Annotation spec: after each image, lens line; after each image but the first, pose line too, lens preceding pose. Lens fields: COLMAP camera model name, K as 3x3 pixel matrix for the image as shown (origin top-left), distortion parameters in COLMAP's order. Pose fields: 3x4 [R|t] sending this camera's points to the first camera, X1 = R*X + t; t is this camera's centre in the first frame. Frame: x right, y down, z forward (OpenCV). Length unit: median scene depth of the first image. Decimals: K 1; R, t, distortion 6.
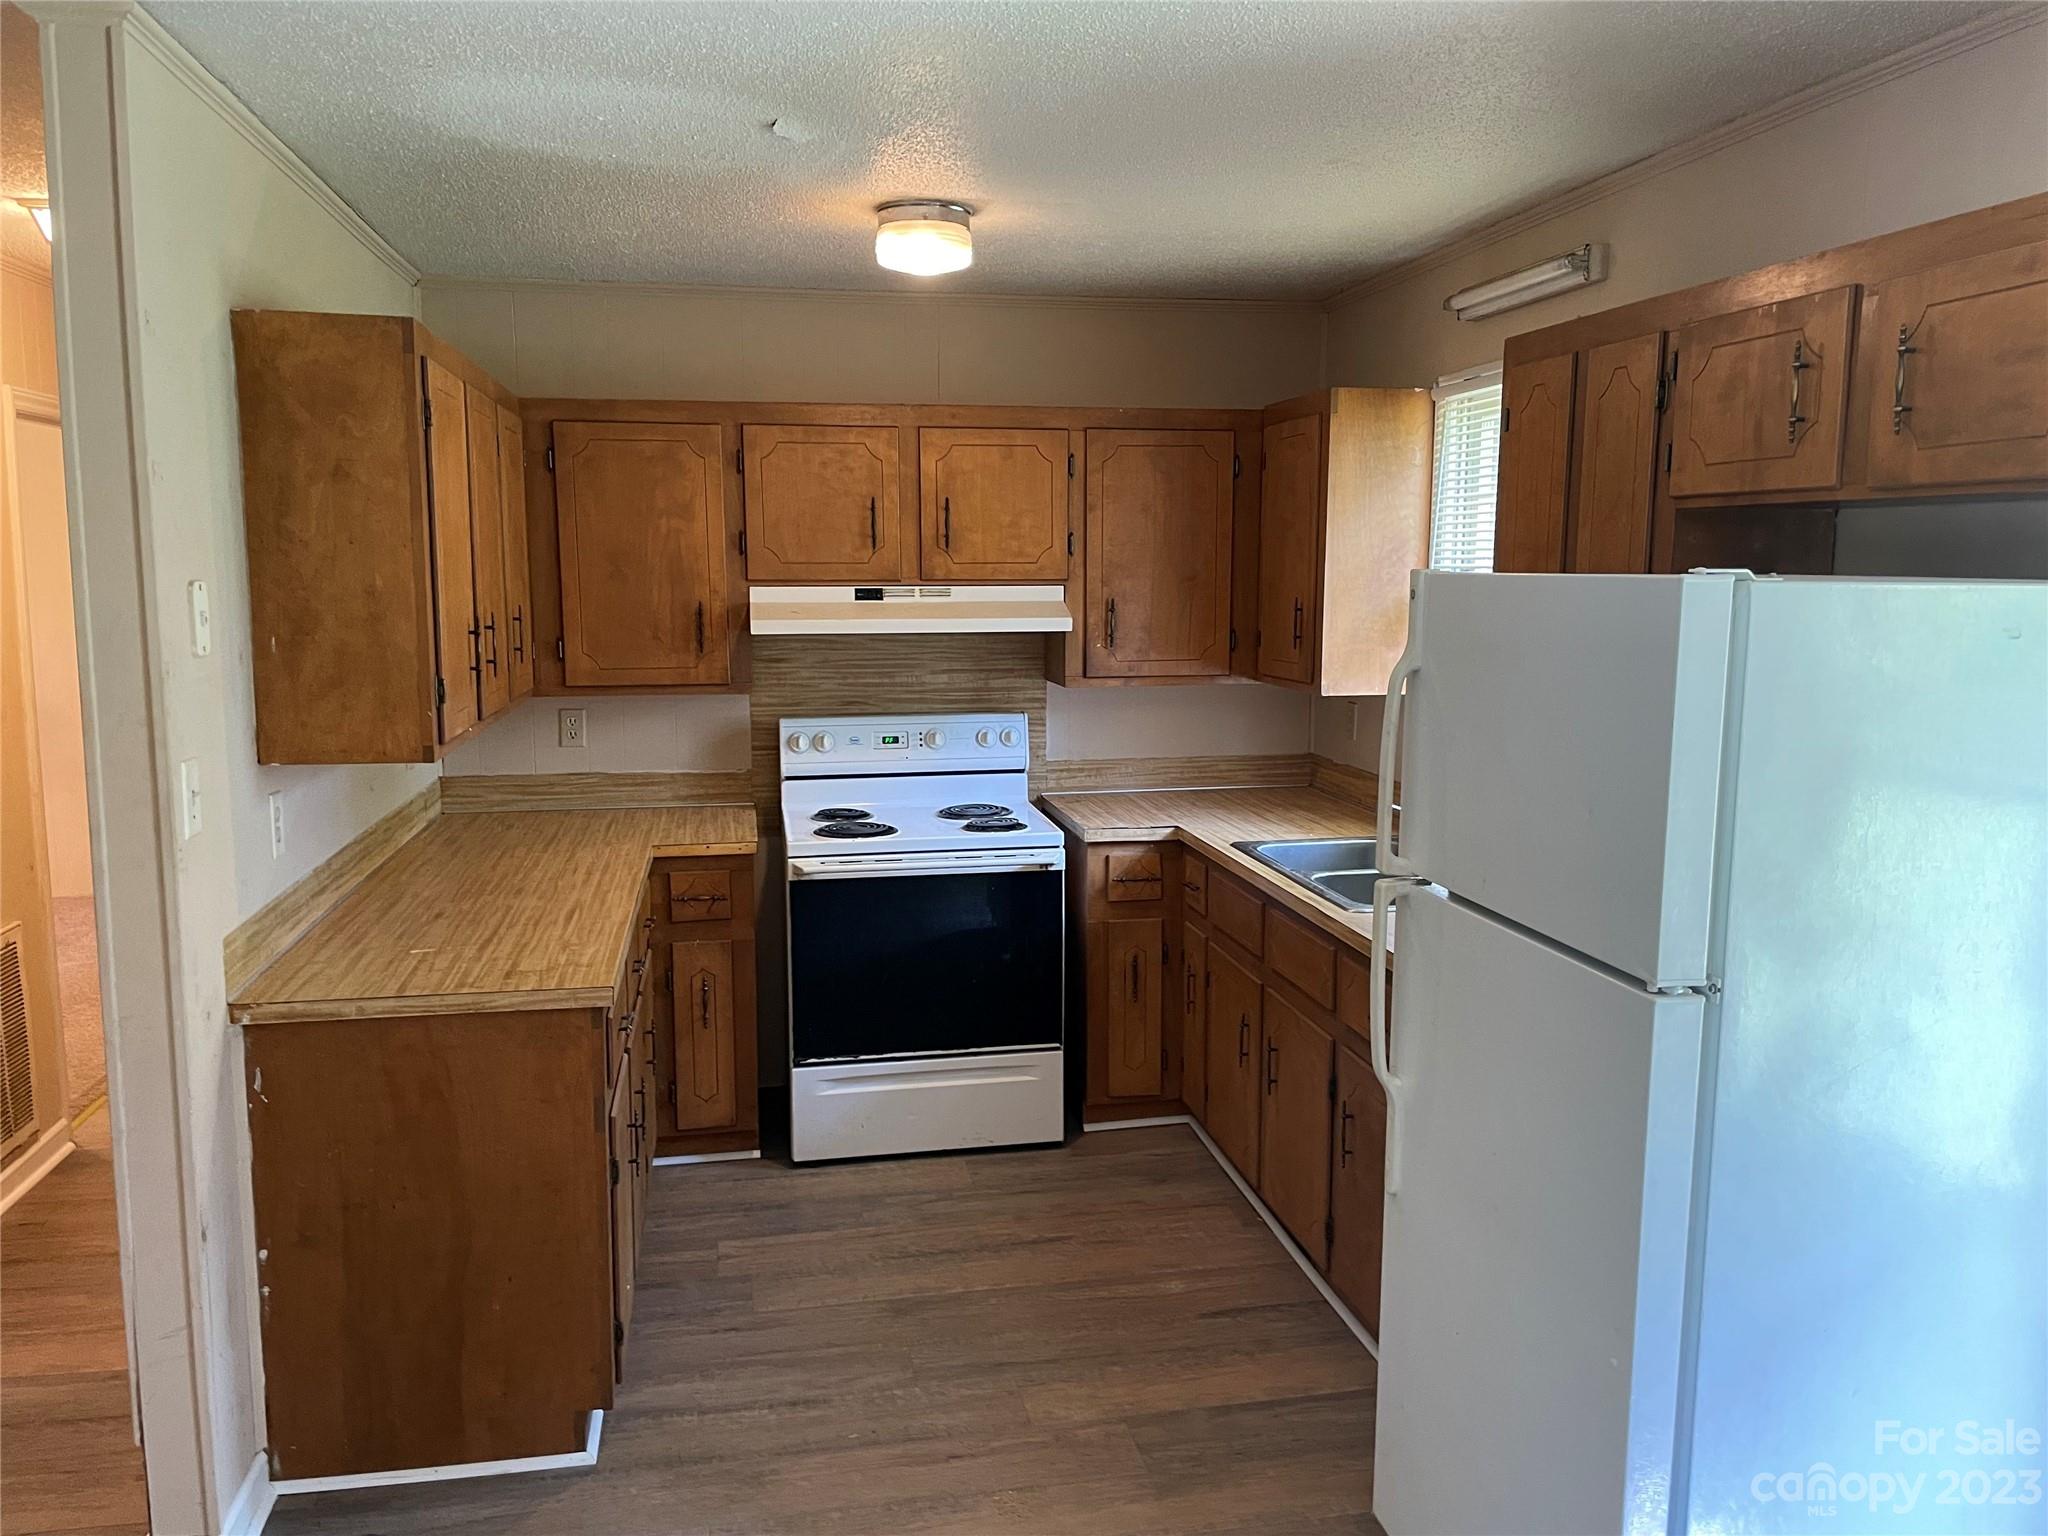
lens RADIAL K [[1560.8, 0, 1024.0], [0, 1560.8, 768.0], [0, 0, 1]] dist [0.104790, -0.142980]
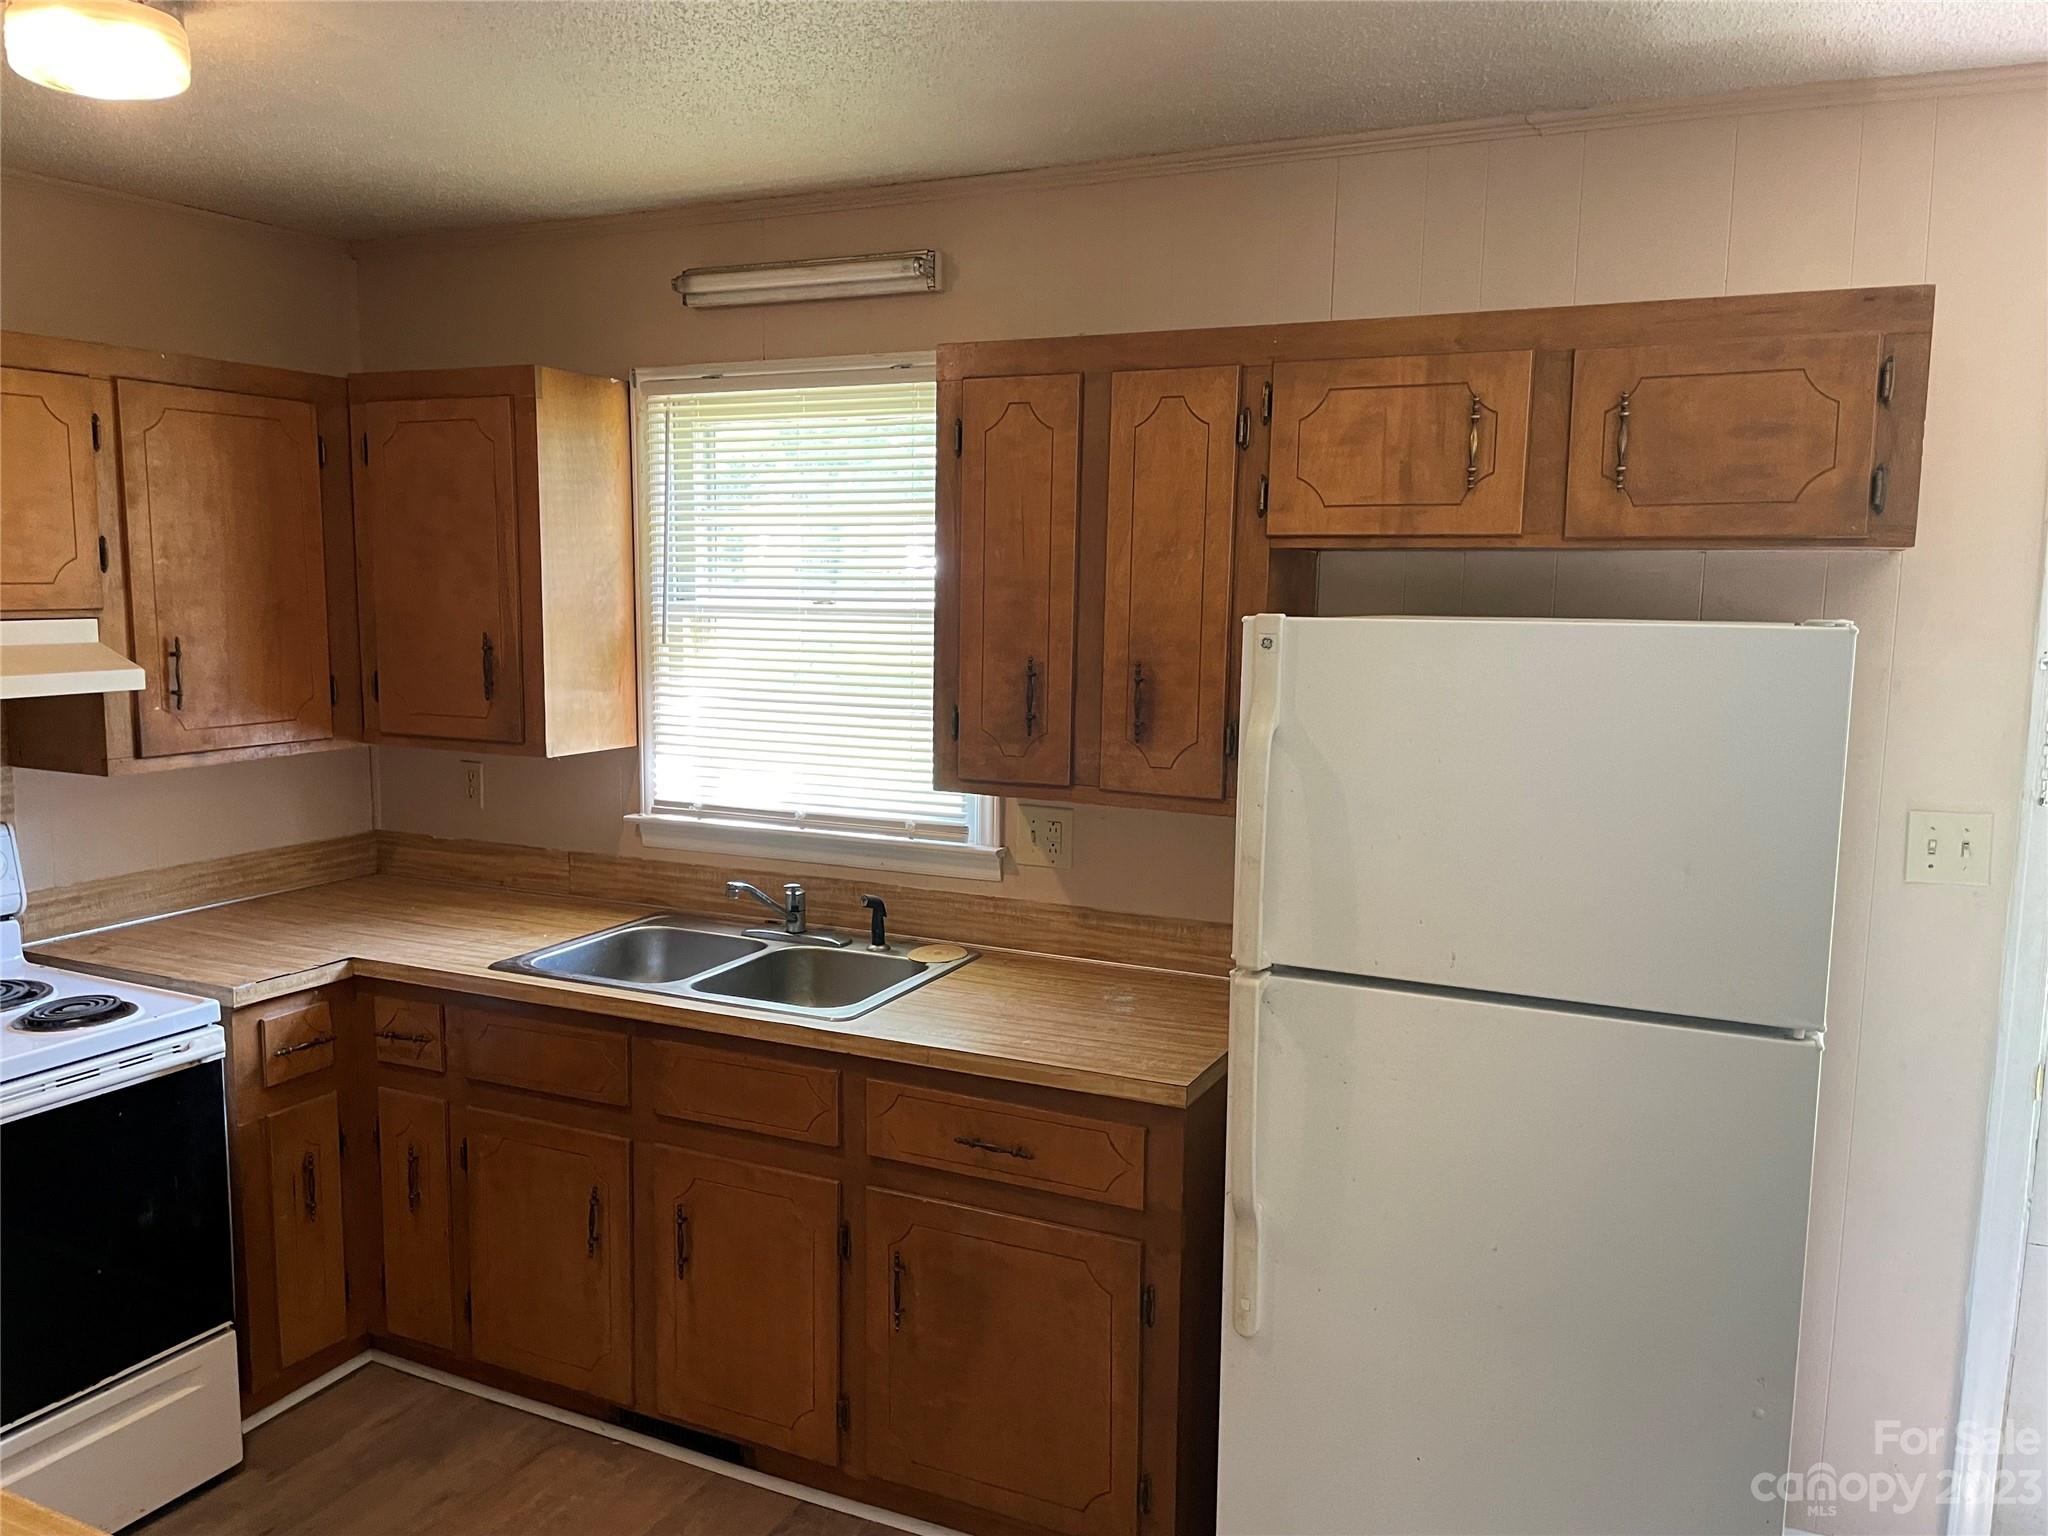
lens RADIAL K [[1546.4, 0, 1010.4], [0, 1546.4, 779.9], [0, 0, 1]] dist [0.092470, -0.136367]
pose [[0.594124, -0.096913, 0.798514, -0.281395], [0.094160, 0.994270, 0.050613, -0.050166], [-0.798843, 0.045117, 0.599845, 0.330642]]
